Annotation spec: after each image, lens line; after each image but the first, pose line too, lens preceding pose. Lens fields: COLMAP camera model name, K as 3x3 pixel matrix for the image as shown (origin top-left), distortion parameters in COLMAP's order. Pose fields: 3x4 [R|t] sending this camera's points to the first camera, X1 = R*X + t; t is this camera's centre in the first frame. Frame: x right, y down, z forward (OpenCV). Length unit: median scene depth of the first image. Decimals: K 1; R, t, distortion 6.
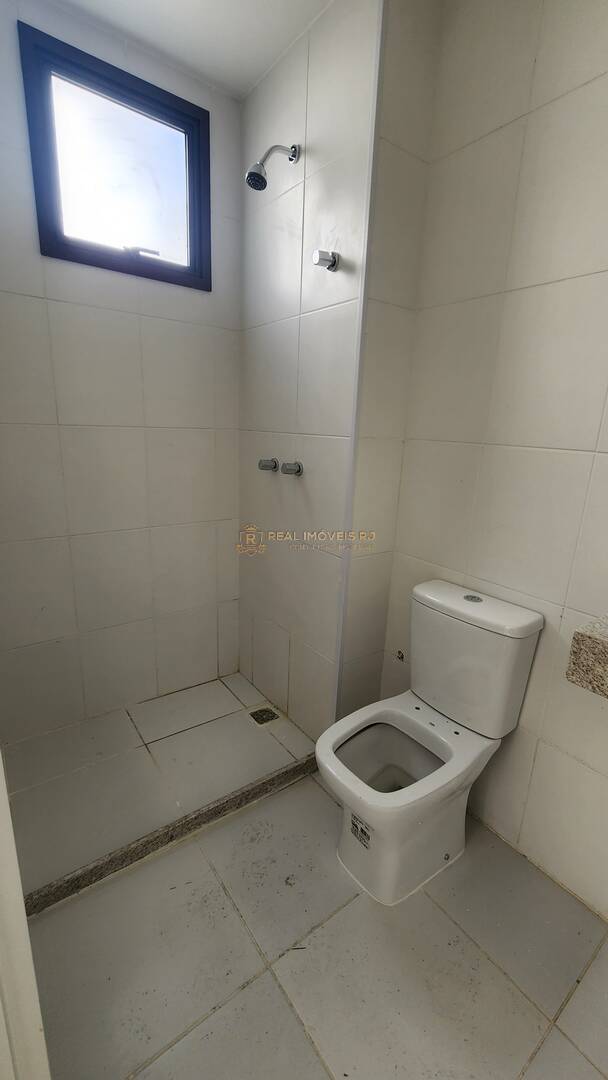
lens RADIAL K [[441.8, 0, 304.0], [0, 441.8, 540.0], [0, 0, 1]] dist [-0.001876, 0.000570]
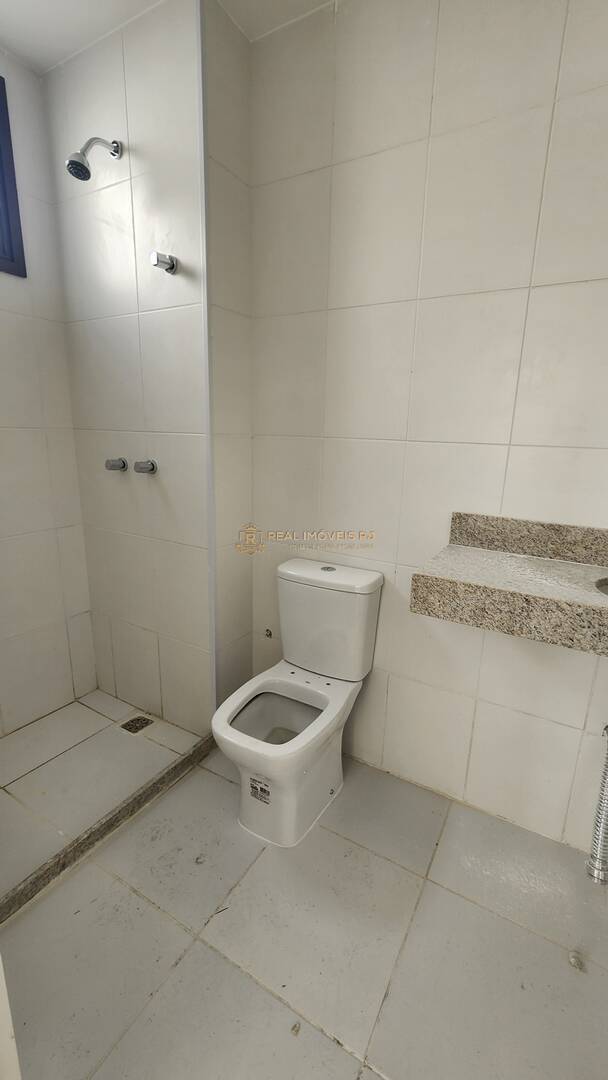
lens RADIAL K [[445.2, 0, 307.6], [0, 445.2, 541.2], [0, 0, 1]] dist [0.000751, 0.000049]
pose [[0.920216, -0.107023, 0.376496, -0.101676], [0.106930, 0.994040, 0.021210, 0.026832], [-0.376522, 0.020741, 0.926175, -0.075726]]
